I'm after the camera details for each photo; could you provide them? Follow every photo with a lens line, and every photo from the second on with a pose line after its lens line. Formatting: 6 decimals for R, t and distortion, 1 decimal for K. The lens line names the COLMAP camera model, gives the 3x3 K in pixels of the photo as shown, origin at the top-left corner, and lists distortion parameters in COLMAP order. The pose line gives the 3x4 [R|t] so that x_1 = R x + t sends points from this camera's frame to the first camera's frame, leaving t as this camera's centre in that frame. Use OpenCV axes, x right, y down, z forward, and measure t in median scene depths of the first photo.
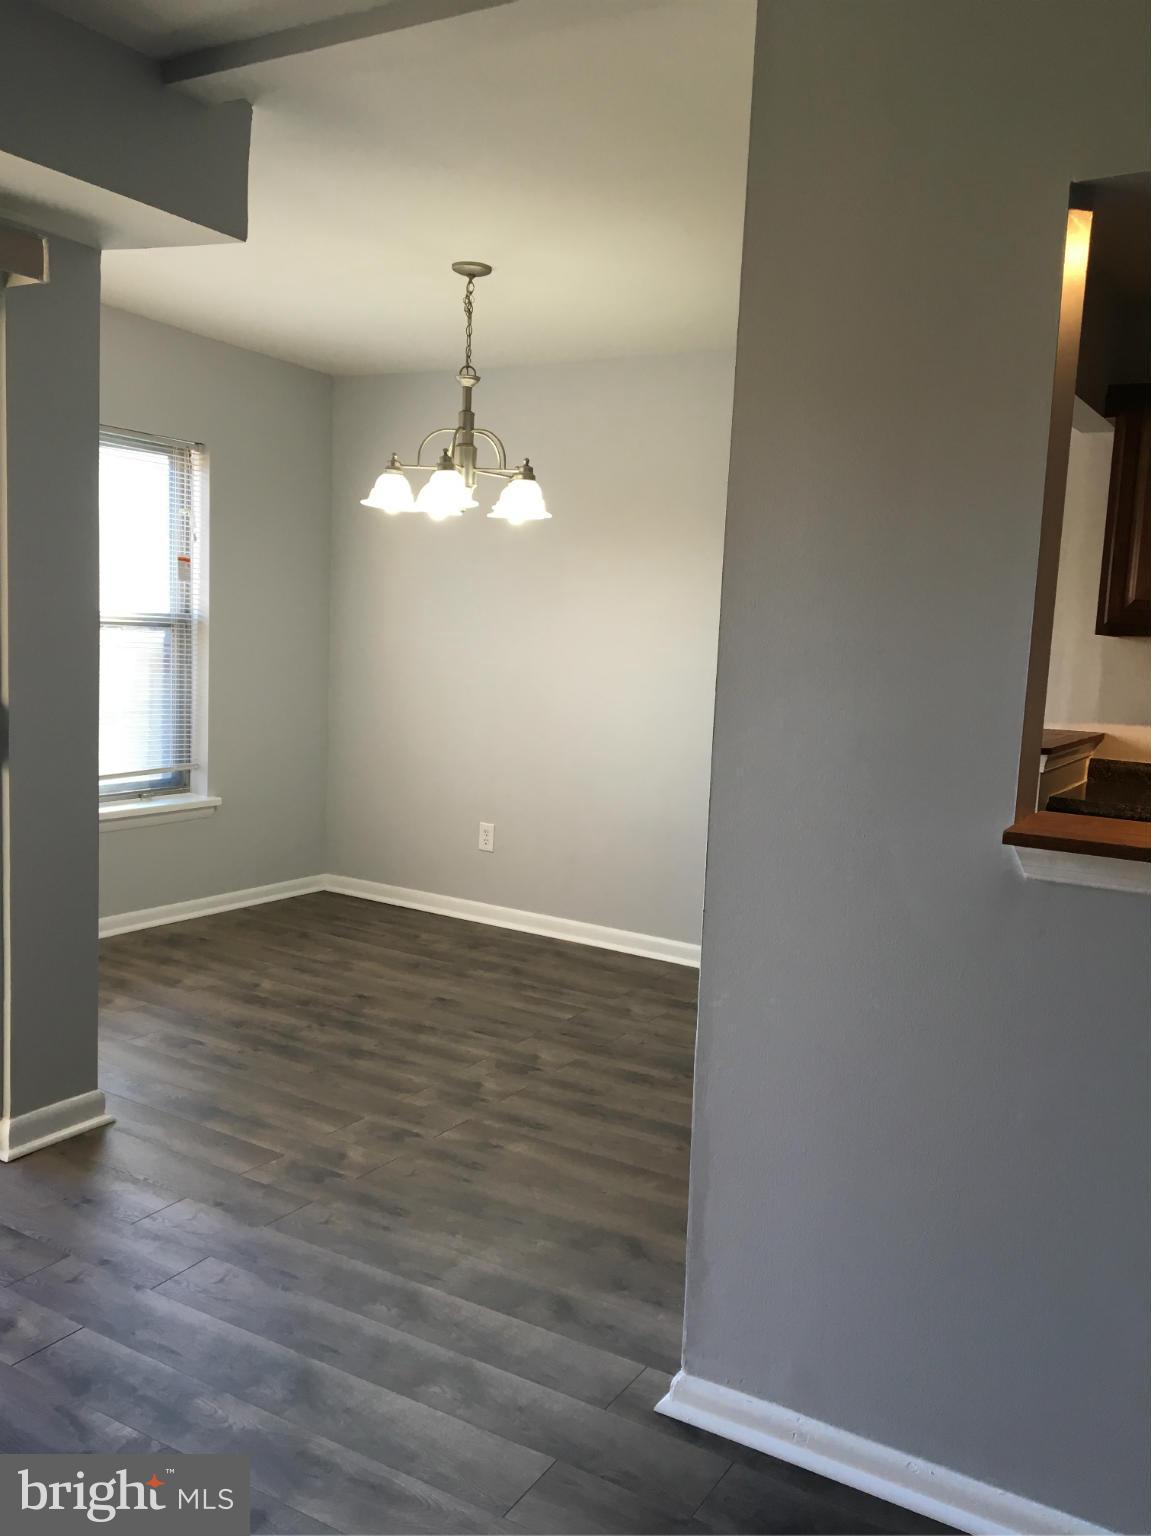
lens RADIAL K [[1298.8, 0, 575.5], [0, 1298.8, 768.0], [0, 0, 1]] dist [0.107537, -0.163319]
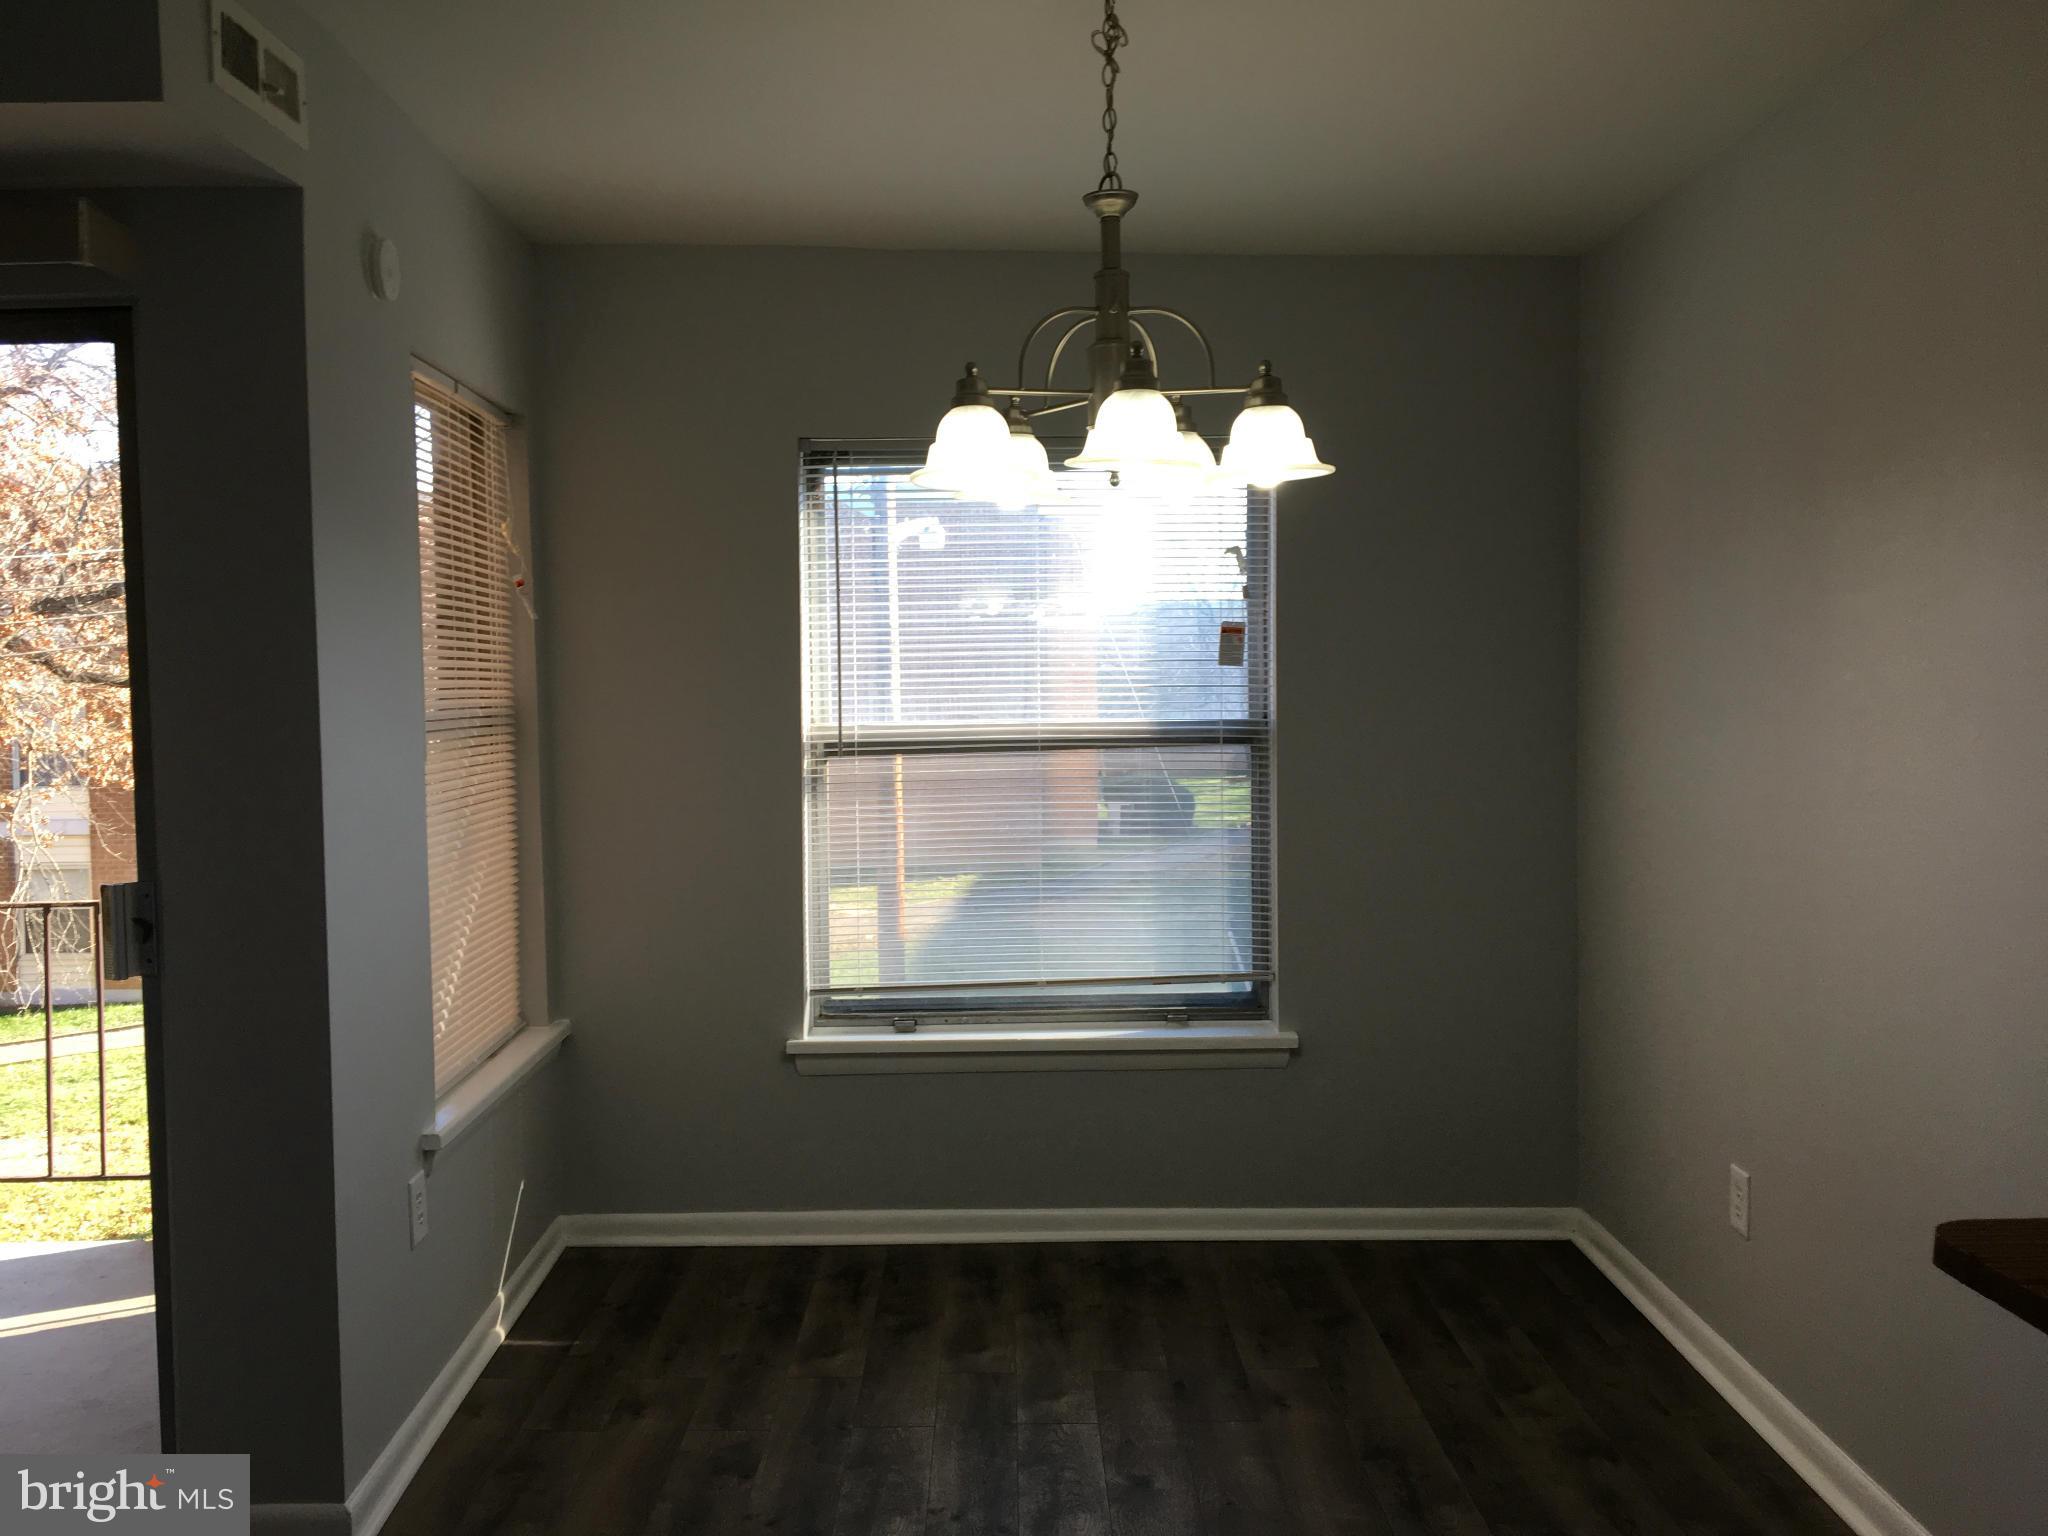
lens RADIAL K [[1731.8, 0, 1024.0], [0, 1731.8, 768.0], [0, 0, 1]] dist [0.107537, -0.163319]
pose [[0.531249, -0.008567, -0.847172, 0.336436], [-0.060334, 0.997027, -0.047917, -0.054424], [0.845065, 0.076569, 0.529153, 0.523052]]
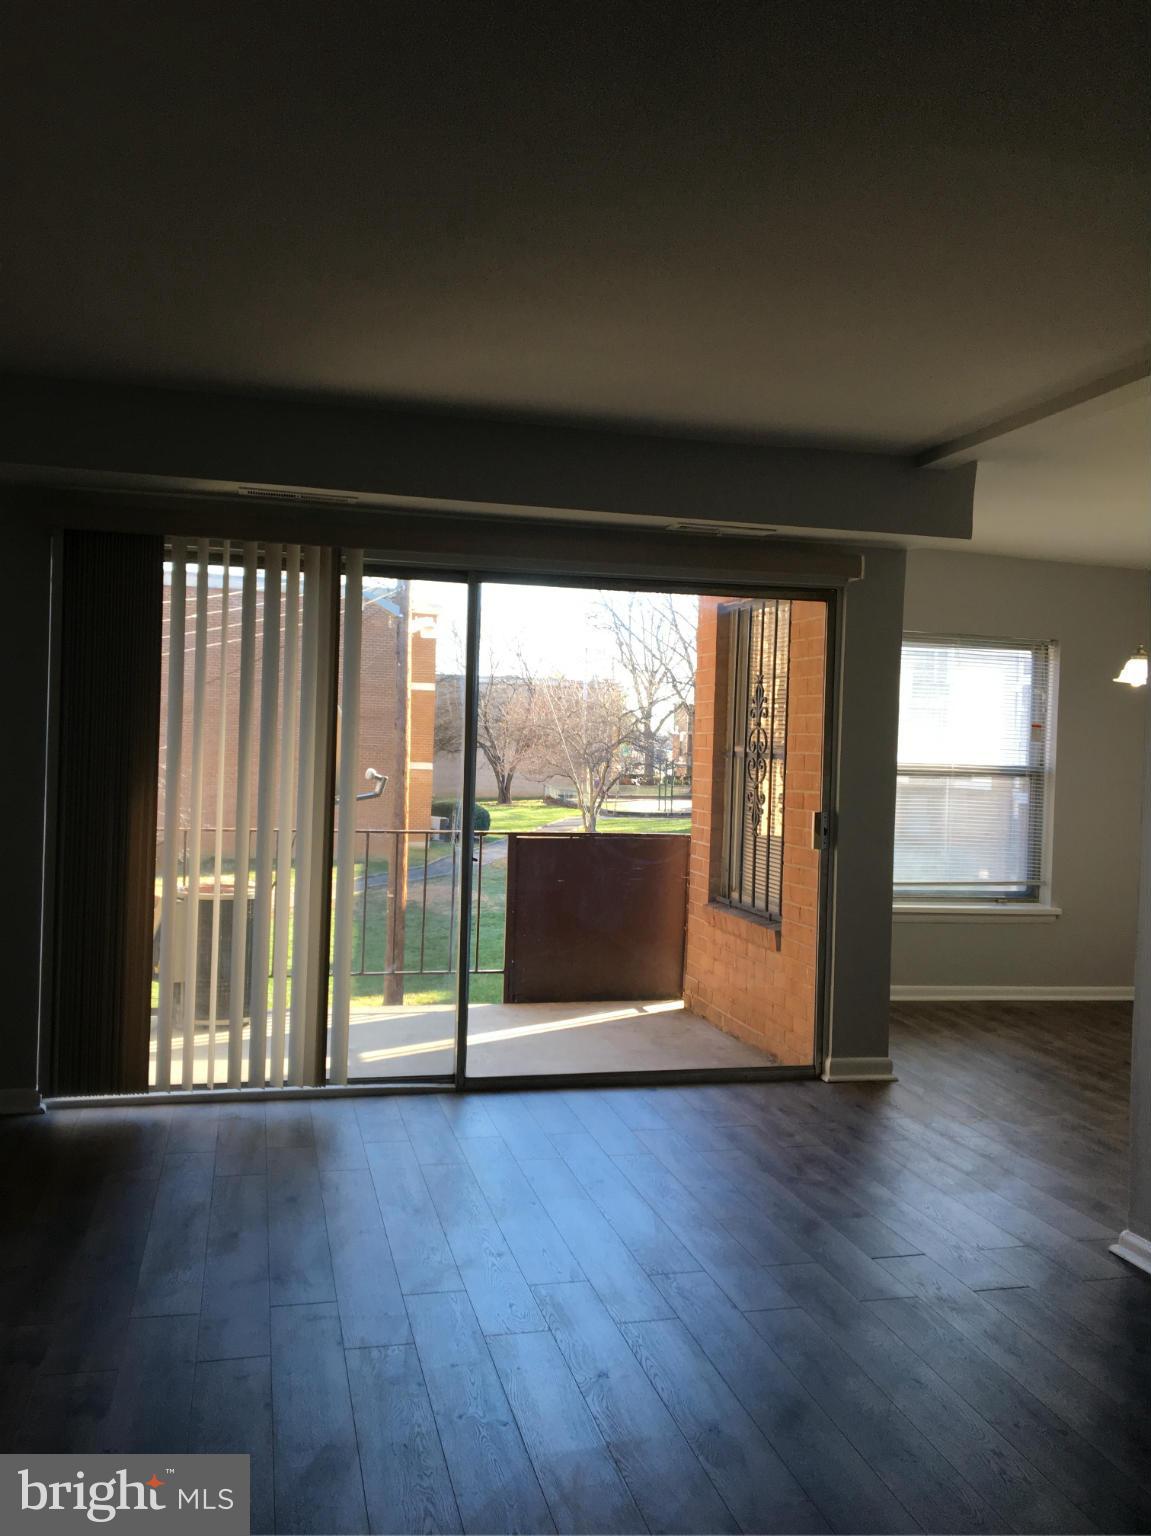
lens RADIAL K [[1298.8, 0, 575.5], [0, 1298.8, 768.0], [0, 0, 1]] dist [0.107537, -0.163319]
pose [[0.716322, -0.003782, -0.697759, 0.308795], [-0.085095, 0.992048, -0.092735, 0.049555], [0.692561, 0.125804, 0.710304, -0.280742]]
